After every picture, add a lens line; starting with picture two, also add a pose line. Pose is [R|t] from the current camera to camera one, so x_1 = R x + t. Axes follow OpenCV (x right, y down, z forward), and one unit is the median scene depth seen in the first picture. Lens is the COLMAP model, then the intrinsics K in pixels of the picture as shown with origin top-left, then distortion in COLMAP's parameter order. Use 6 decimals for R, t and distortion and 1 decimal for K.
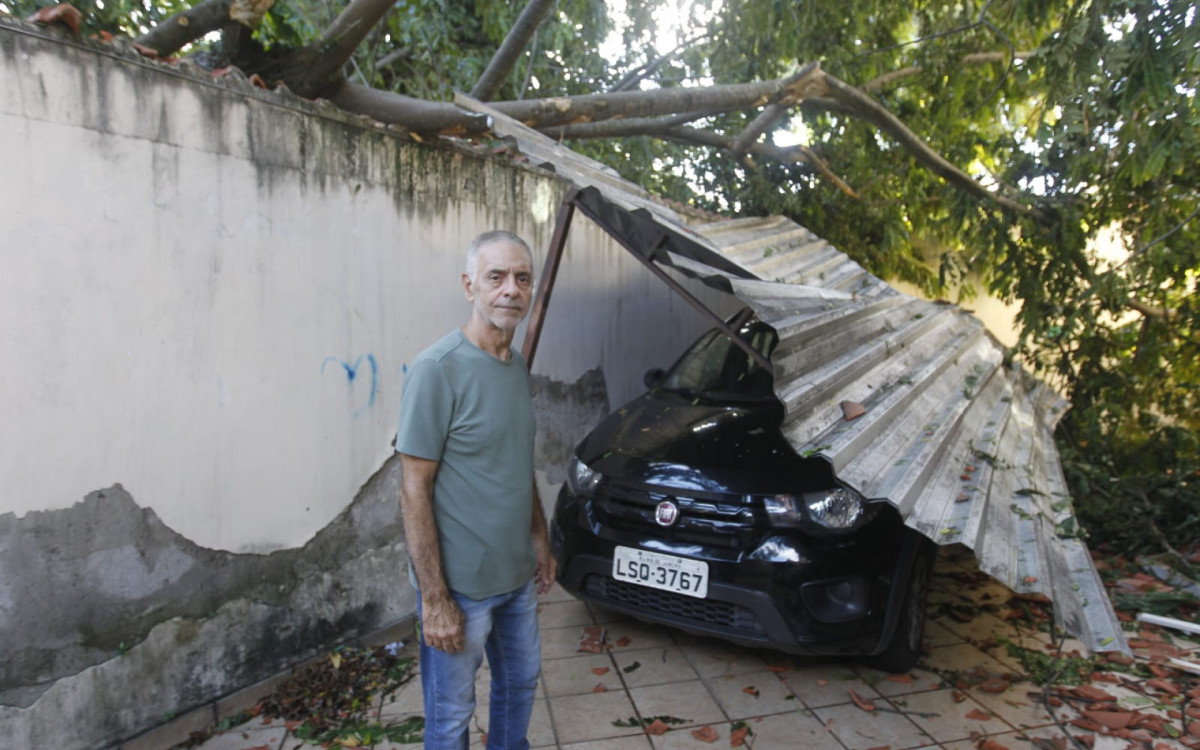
lens RADIAL K [[700.3, 0, 602.3], [0, 700.3, 377.1], [0, 0, 1]] dist [-0.065067, 0.030289]
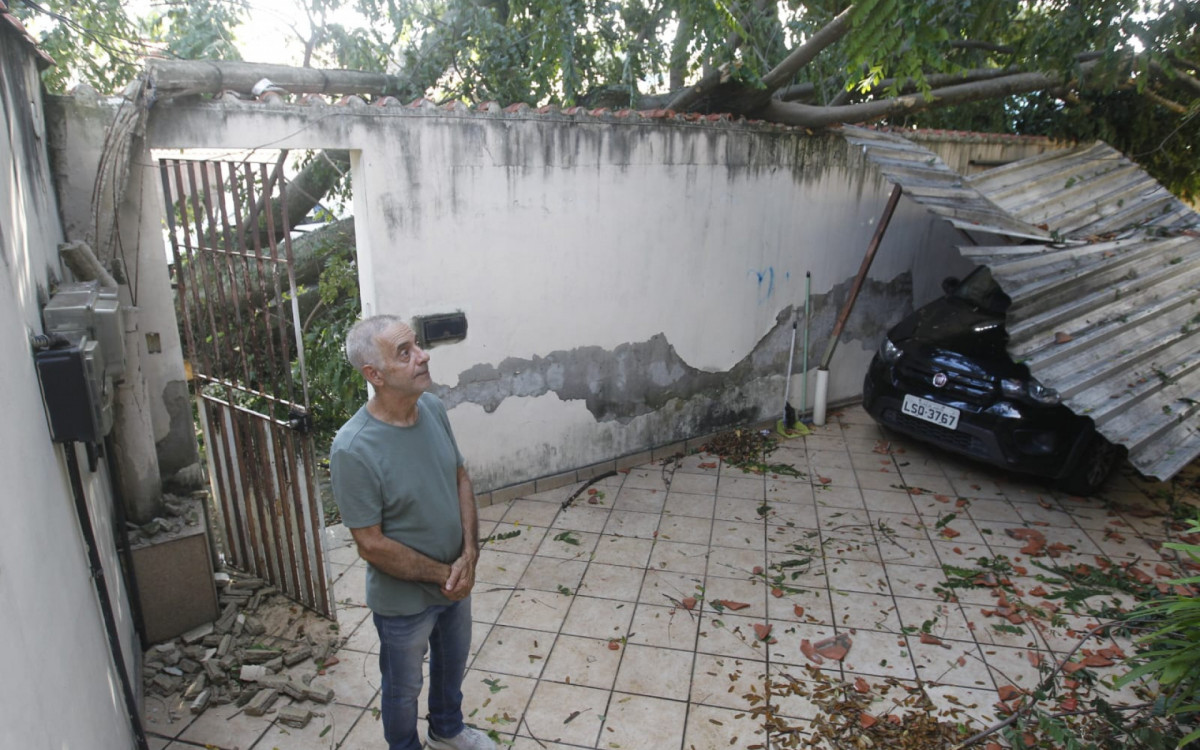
lens RADIAL K [[705.4, 0, 600.2], [0, 705.4, 377.8], [0, 0, 1]] dist [-0.081249, 0.054979]
pose [[0.917397, 0.137163, -0.373590, -0.038119], [-0.047383, 0.969698, 0.239668, -0.179038], [0.395143, -0.202168, 0.896097, -0.855933]]
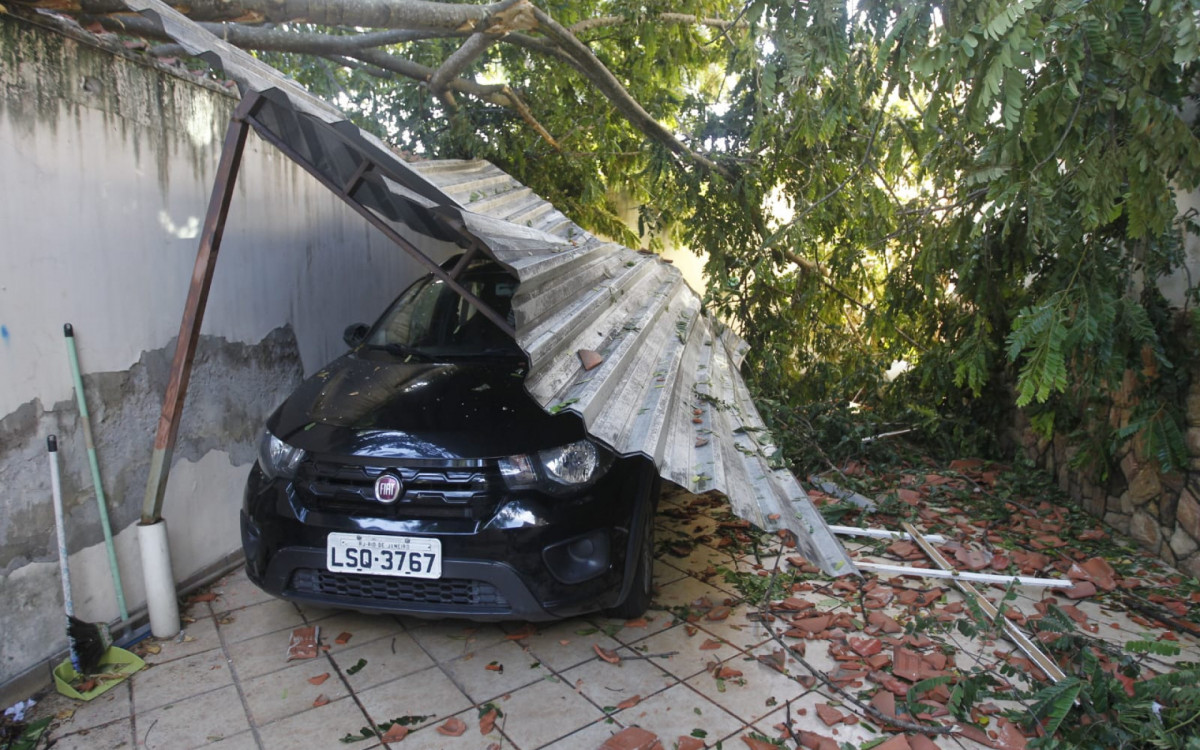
lens RADIAL K [[703.1, 0, 603.9], [0, 703.1, 377.3], [0, 0, 1]] dist [-0.061540, 0.028907]
pose [[0.908297, -0.057581, 0.414343, -0.015547], [0.031229, 0.997051, 0.070100, 0.004888], [-0.417158, -0.050732, 0.907417, 0.105589]]
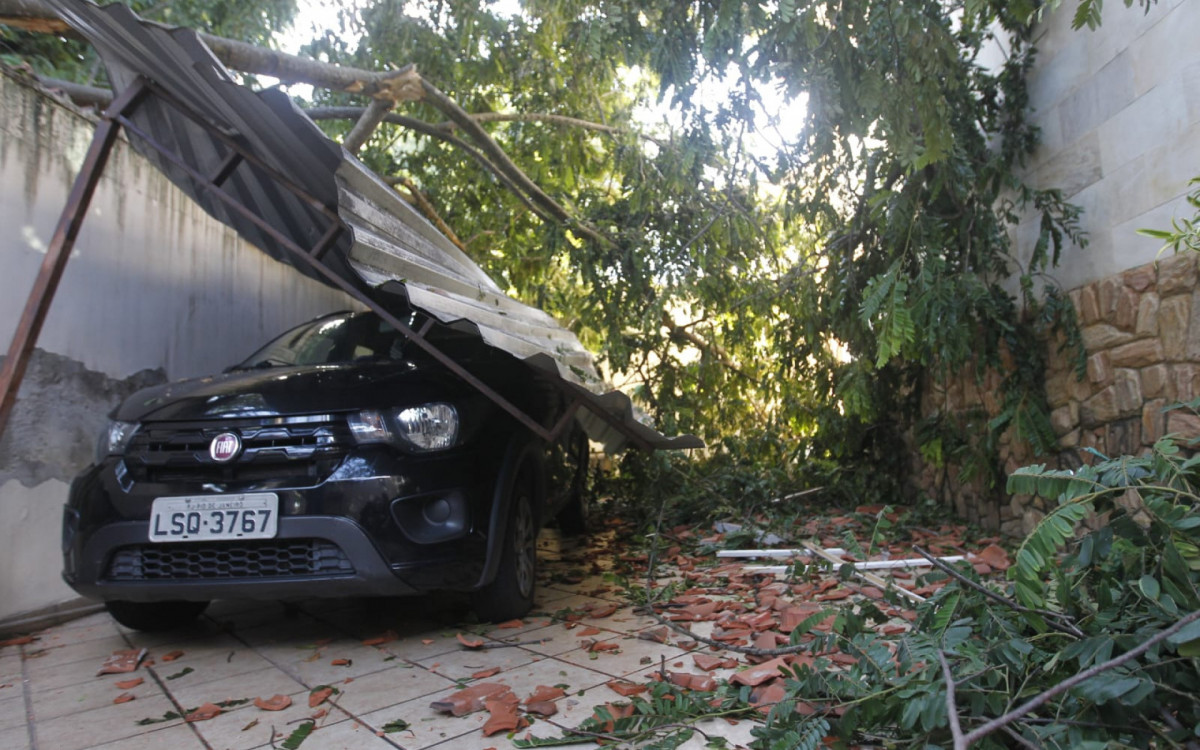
lens RADIAL K [[703.1, 0, 603.9], [0, 703.1, 377.3], [0, 0, 1]] dist [-0.061540, 0.028907]
pose [[0.866354, 0.014066, 0.499233, 0.069315], [0.076556, 0.984050, -0.160579, 0.271652], [-0.493529, 0.177338, 0.851458, 0.085351]]
